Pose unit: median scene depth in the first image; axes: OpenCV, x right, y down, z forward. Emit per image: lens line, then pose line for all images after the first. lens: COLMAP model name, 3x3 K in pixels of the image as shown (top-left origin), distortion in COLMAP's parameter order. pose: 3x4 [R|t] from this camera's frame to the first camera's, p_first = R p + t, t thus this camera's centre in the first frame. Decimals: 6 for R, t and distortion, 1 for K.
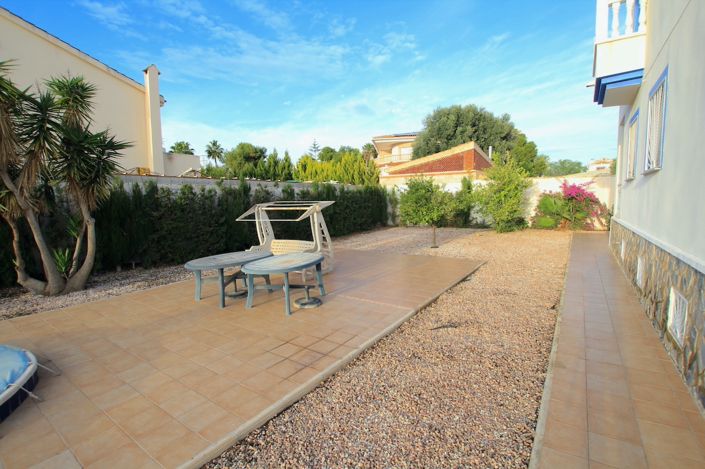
lens RADIAL K [[324.6, 0, 352.5], [0, 324.6, 234.5], [0, 0, 1]] dist [-0.004632, -0.000486]
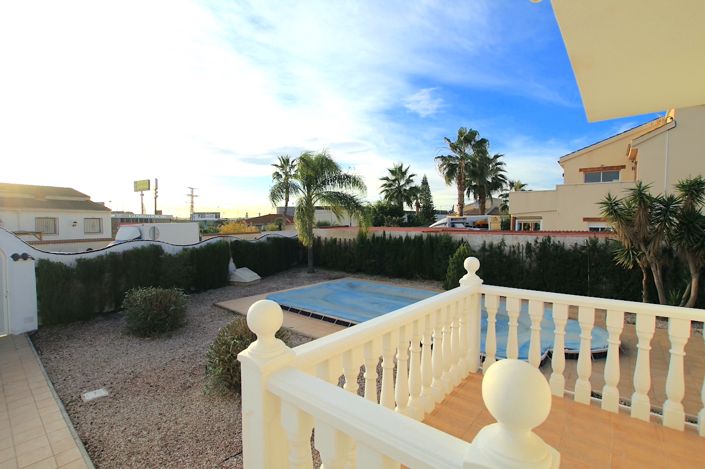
lens RADIAL K [[324.6, 0, 352.5], [0, 324.6, 234.5], [0, 0, 1]] dist [-0.004632, -0.000486]
pose [[-0.075458, 0.057788, -0.995473, 0.273852], [-0.100221, 0.992825, 0.065231, -0.065373], [0.992100, 0.104689, -0.069125, -0.154240]]
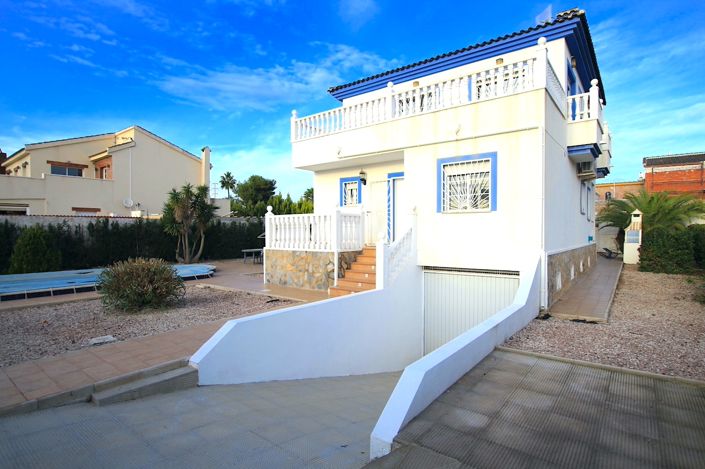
lens RADIAL K [[367.0, 0, 352.5], [0, 367.0, 234.5], [0, 0, 1]] dist [0.000622, -0.000180]
pose [[0.998585, 0.020845, -0.048933, 0.227122], [-0.025304, 0.995405, -0.092348, 0.080197], [0.046784, 0.093456, 0.994524, -0.796582]]
